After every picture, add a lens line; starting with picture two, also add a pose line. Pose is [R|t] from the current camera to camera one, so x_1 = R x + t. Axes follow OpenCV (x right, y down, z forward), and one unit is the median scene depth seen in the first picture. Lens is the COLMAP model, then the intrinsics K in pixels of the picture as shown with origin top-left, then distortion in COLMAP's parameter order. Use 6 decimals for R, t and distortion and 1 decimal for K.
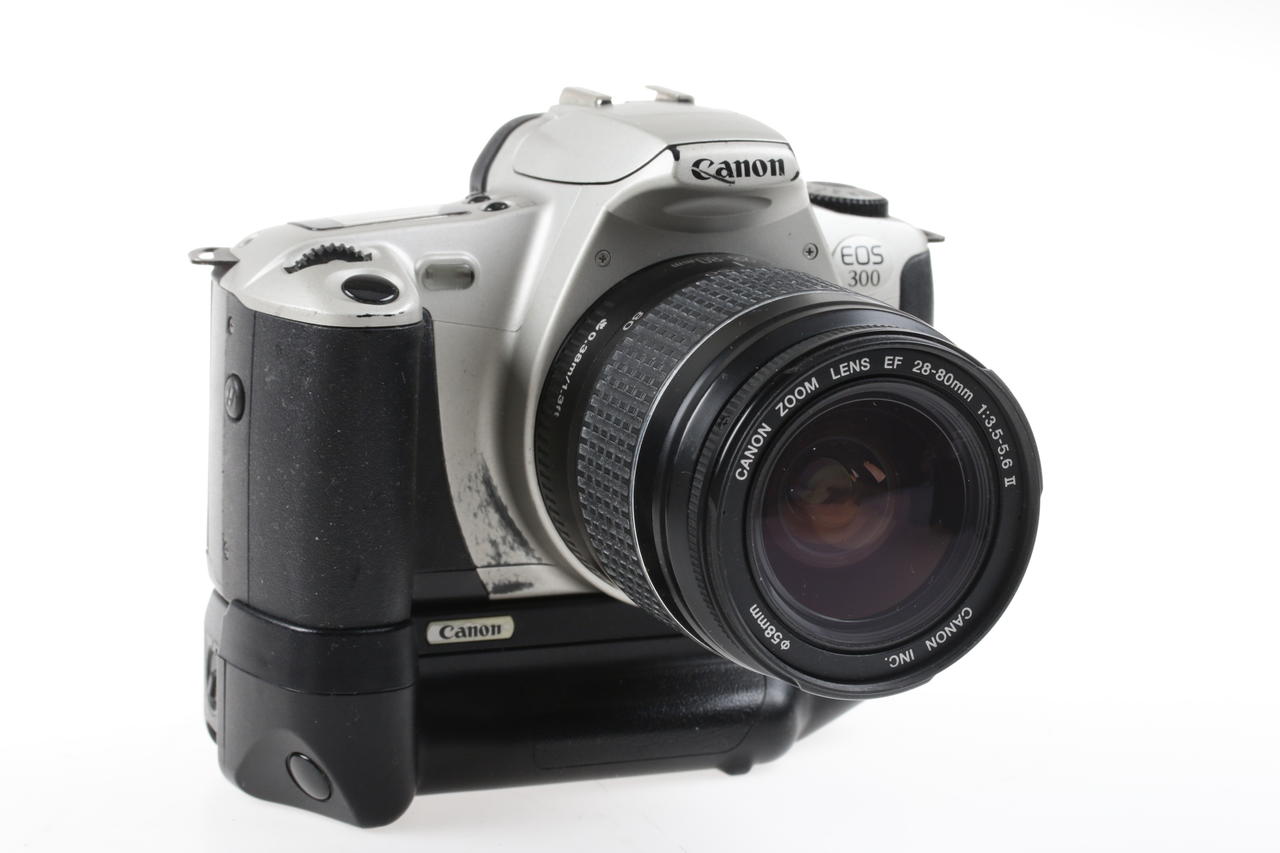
lens RADIAL K [[3582.7, 0, 640.7], [0, 3582.7, 427.5], [0, 0, 1]] dist [-0.093725, 0.000000]
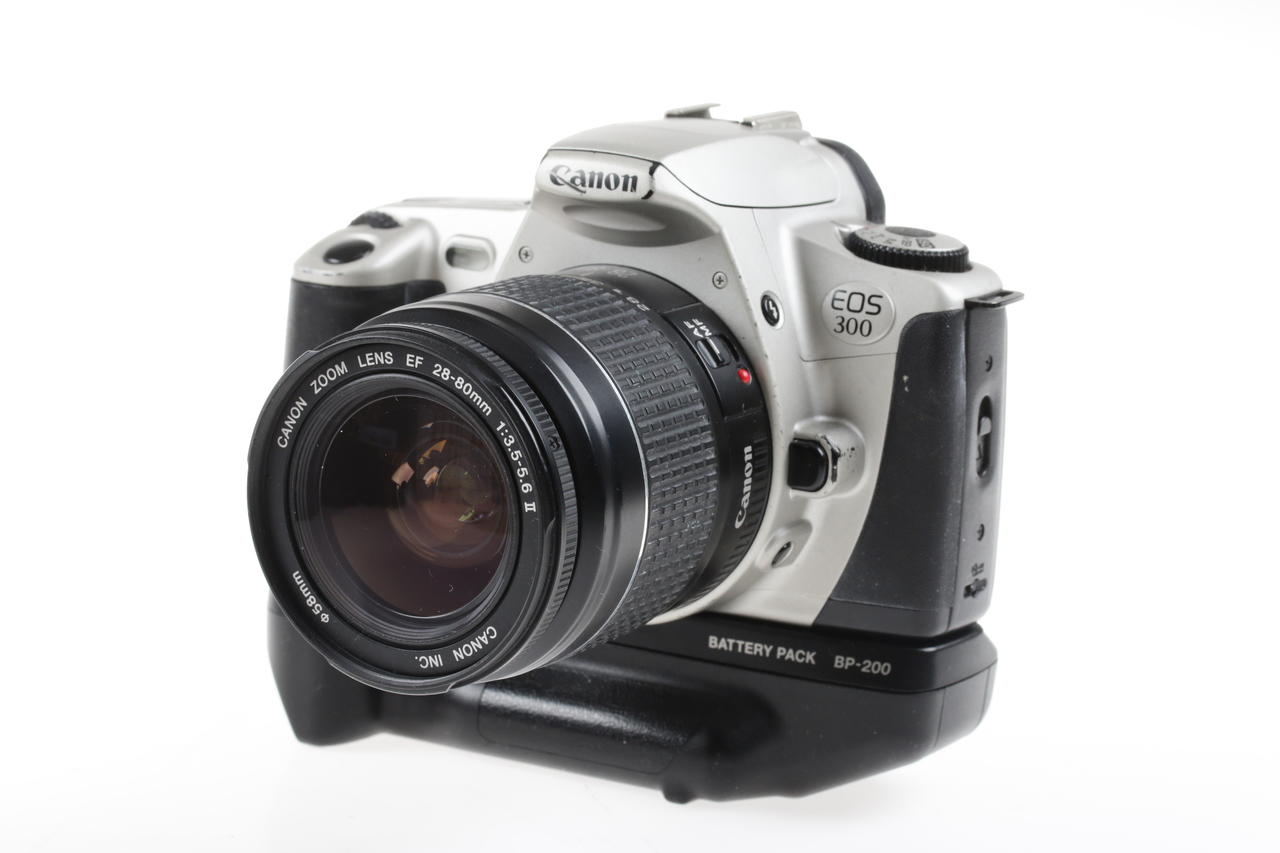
lens RADIAL K [[3582.7, 0, 640.8], [0, 3582.7, 425.3], [0, 0, 1]] dist [-0.093725, 0.000000]
pose [[0.623914, 0.155861, -0.765793, 0.868760], [-0.179538, 0.982287, 0.053649, -0.064793], [0.760590, 0.104016, 0.640845, 0.397580]]
